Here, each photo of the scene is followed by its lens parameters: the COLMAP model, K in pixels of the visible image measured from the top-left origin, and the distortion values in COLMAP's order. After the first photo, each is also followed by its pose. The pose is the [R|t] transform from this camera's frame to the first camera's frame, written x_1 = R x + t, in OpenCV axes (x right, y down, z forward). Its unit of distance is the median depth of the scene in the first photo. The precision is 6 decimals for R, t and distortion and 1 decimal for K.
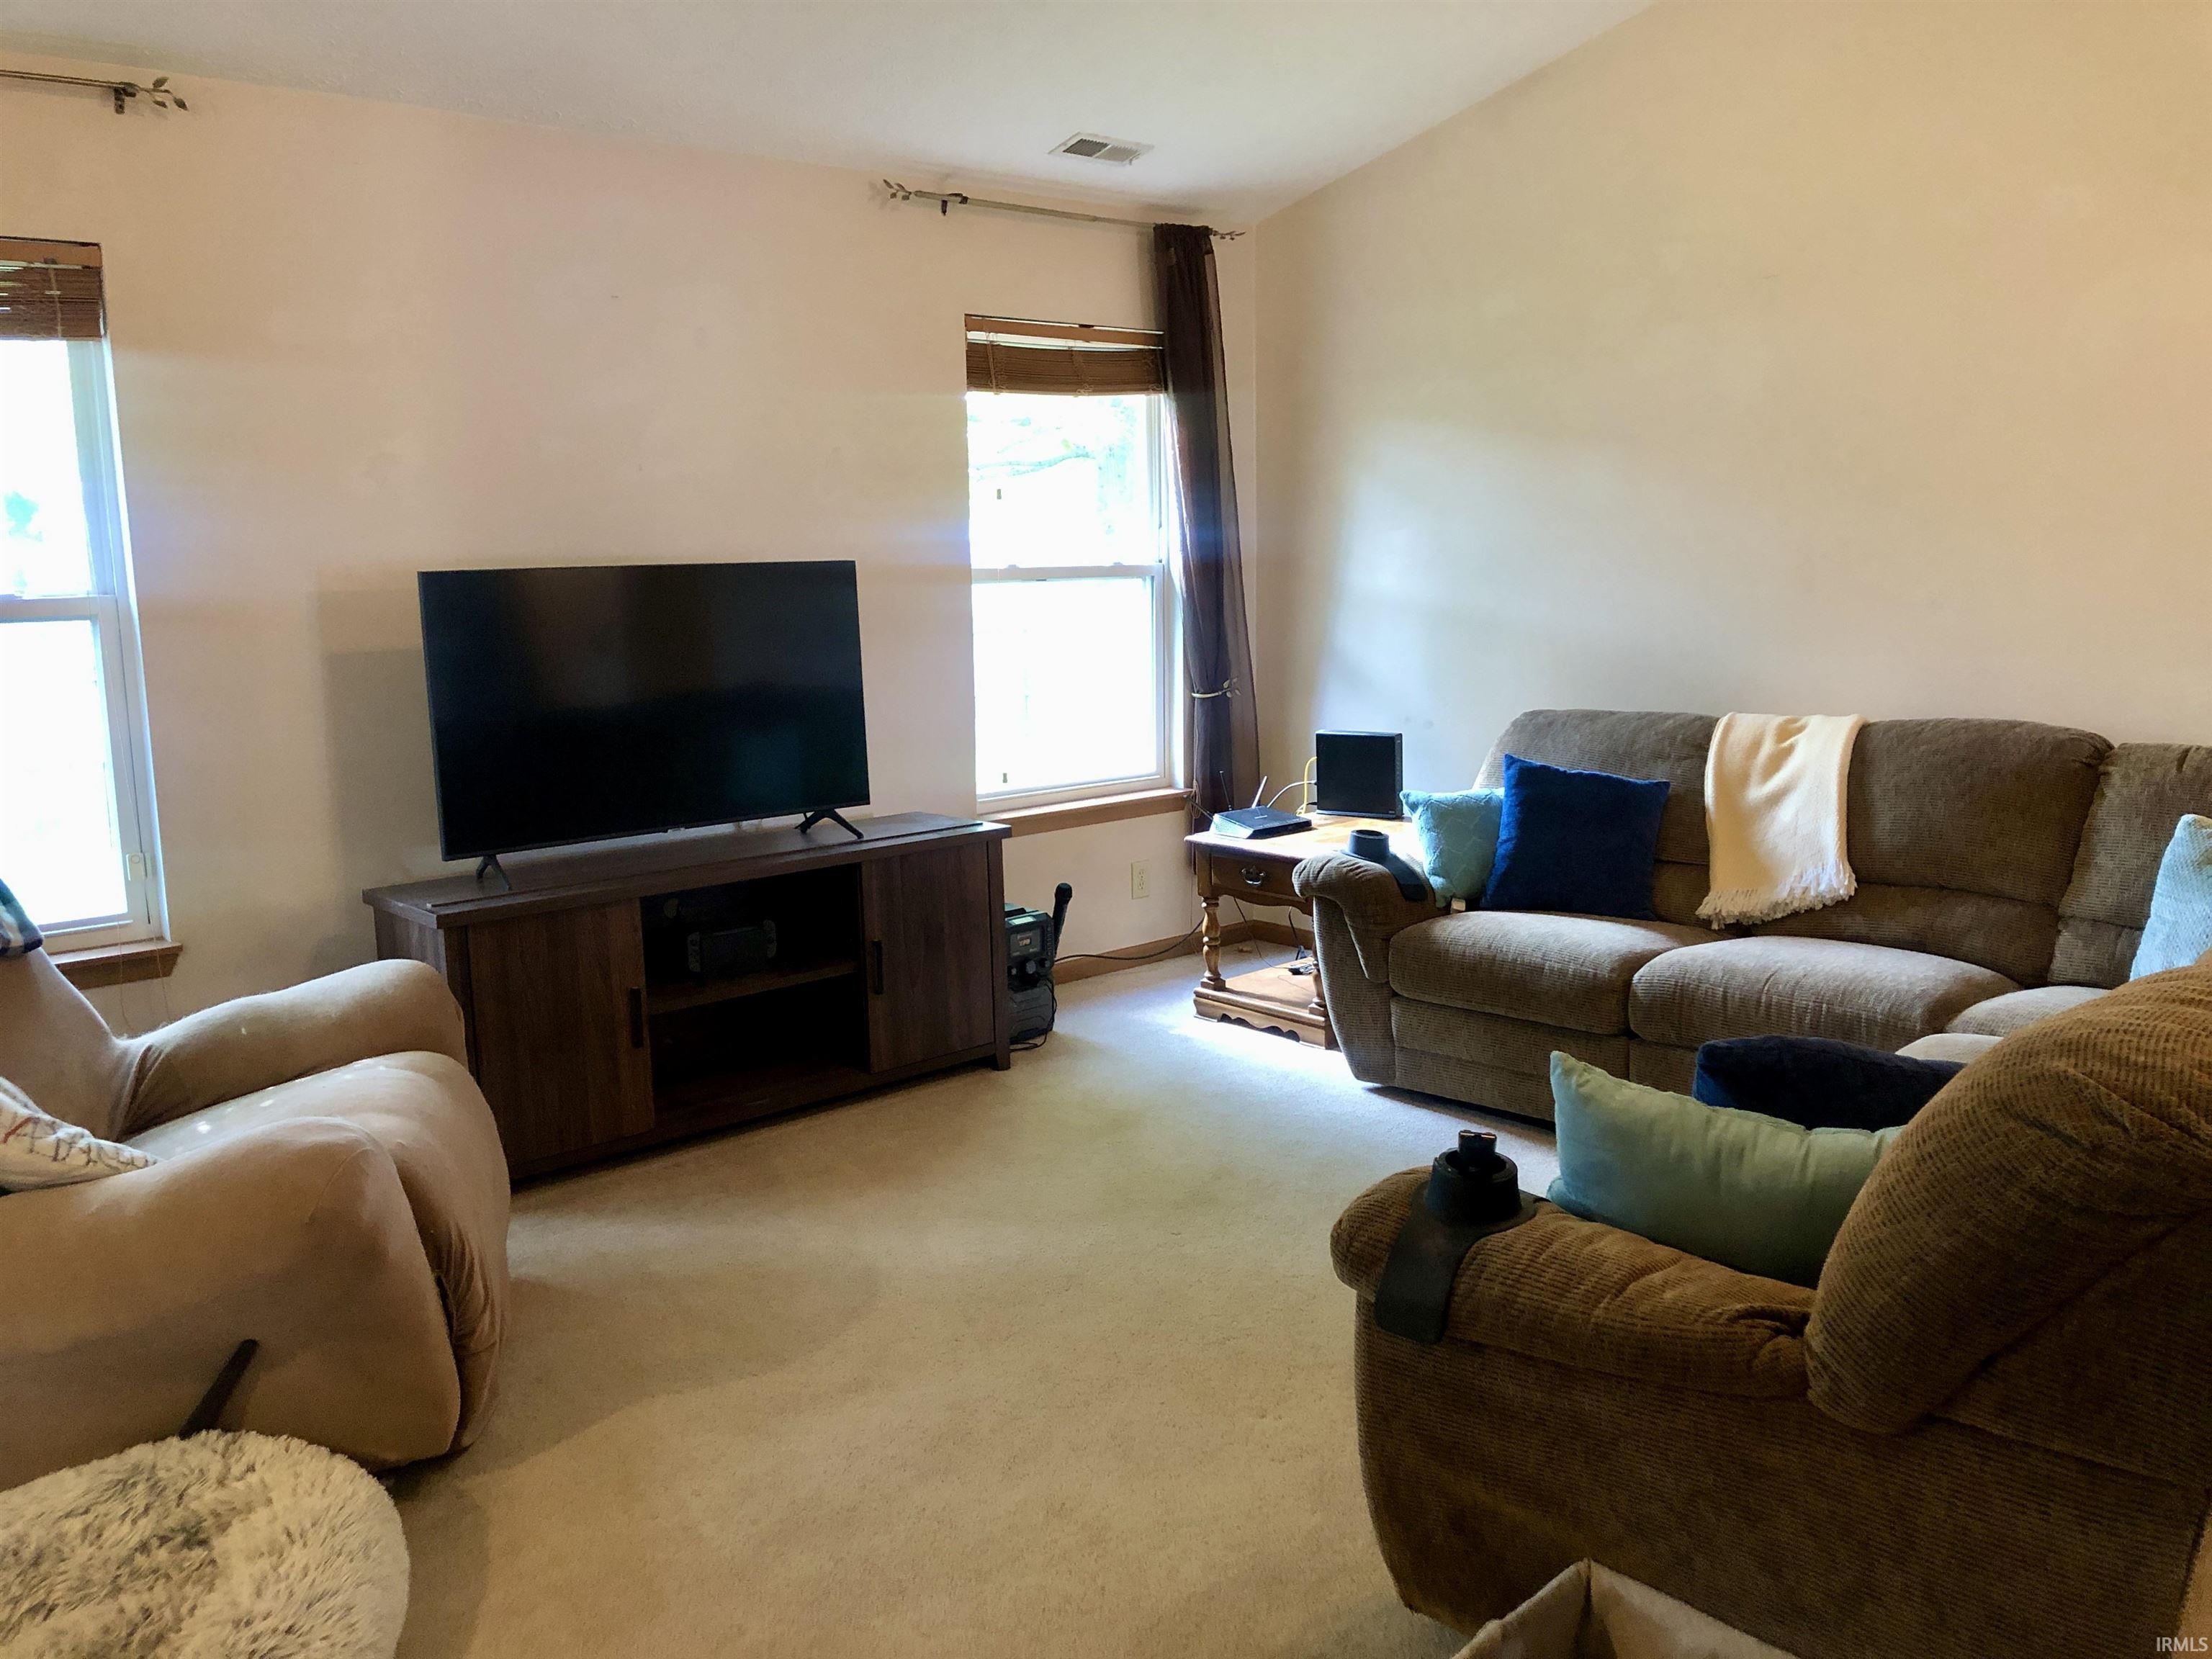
lens RADIAL K [[1794.1, 0, 1116.0], [0, 1794.1, 826.8], [0, 0, 1]] dist [0.041001, -0.050061]
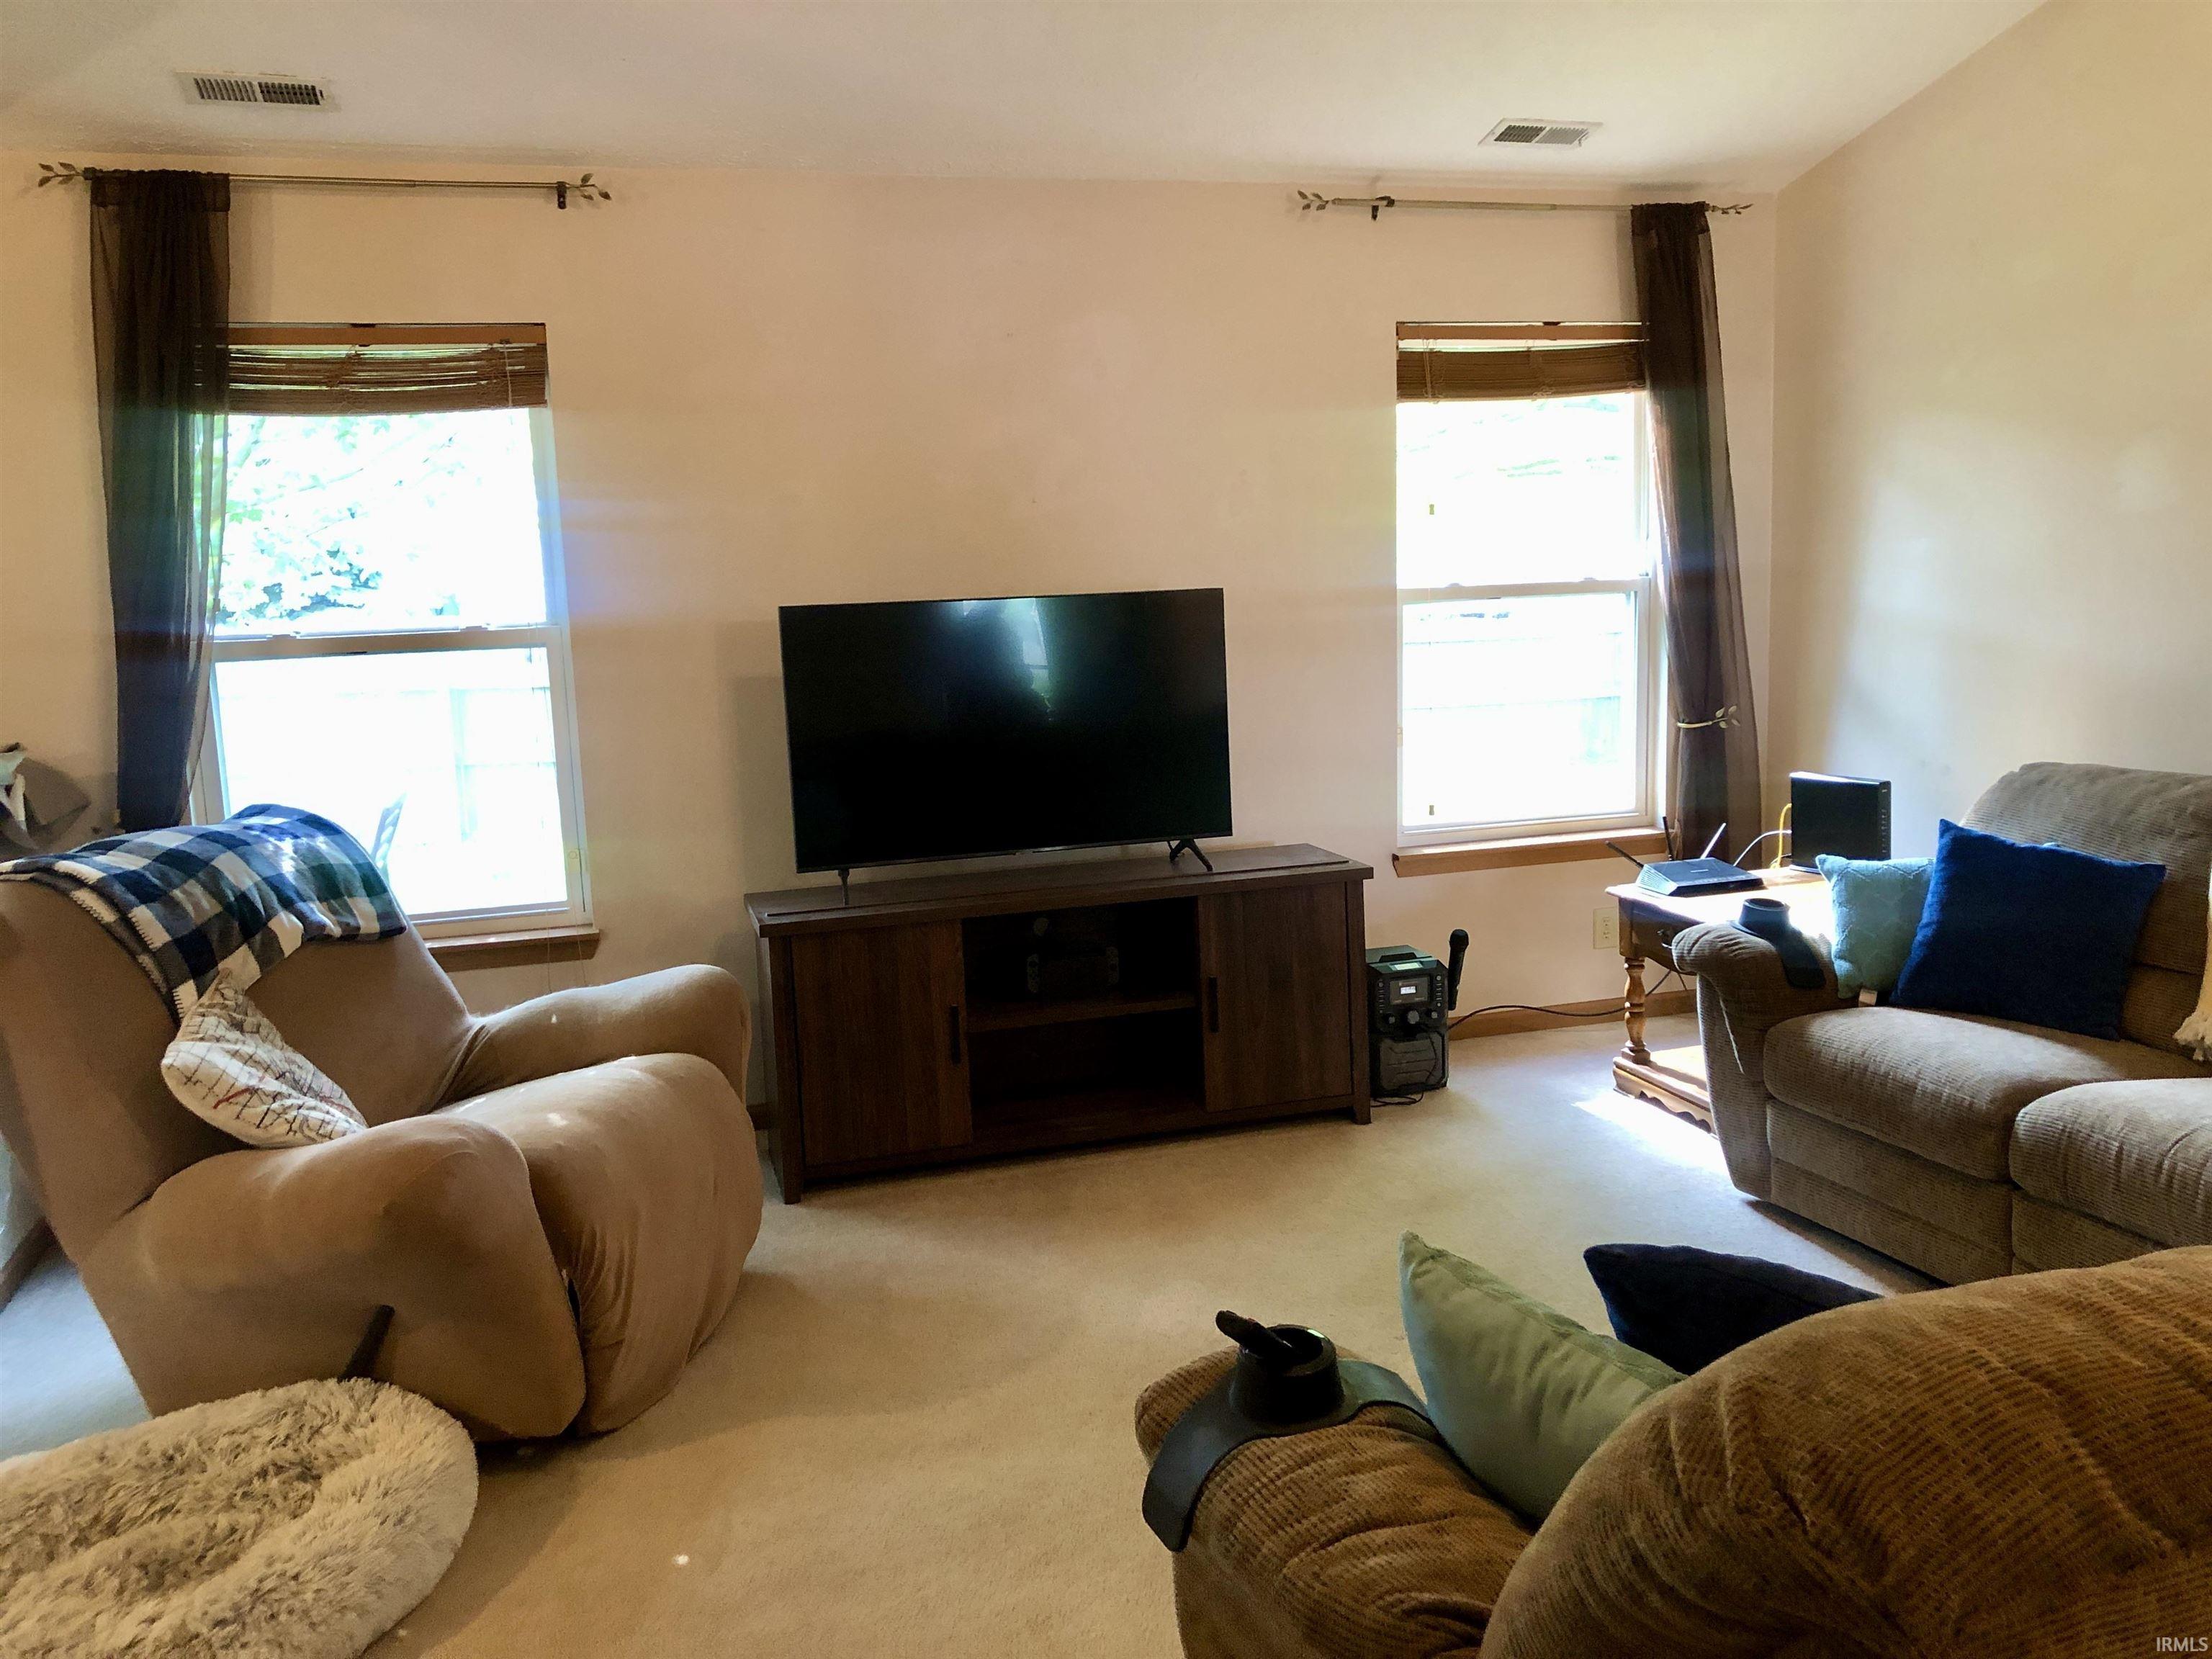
lens RADIAL K [[1794.1, 0, 1083.9], [0, 1794.1, 815.3], [0, 0, 1]] dist [0.041001, -0.050061]
pose [[0.906925, 0.049255, -0.418402, 0.223082], [-0.049850, 0.998711, 0.009514, -0.032895], [0.418331, 0.012229, 0.908212, 0.090681]]
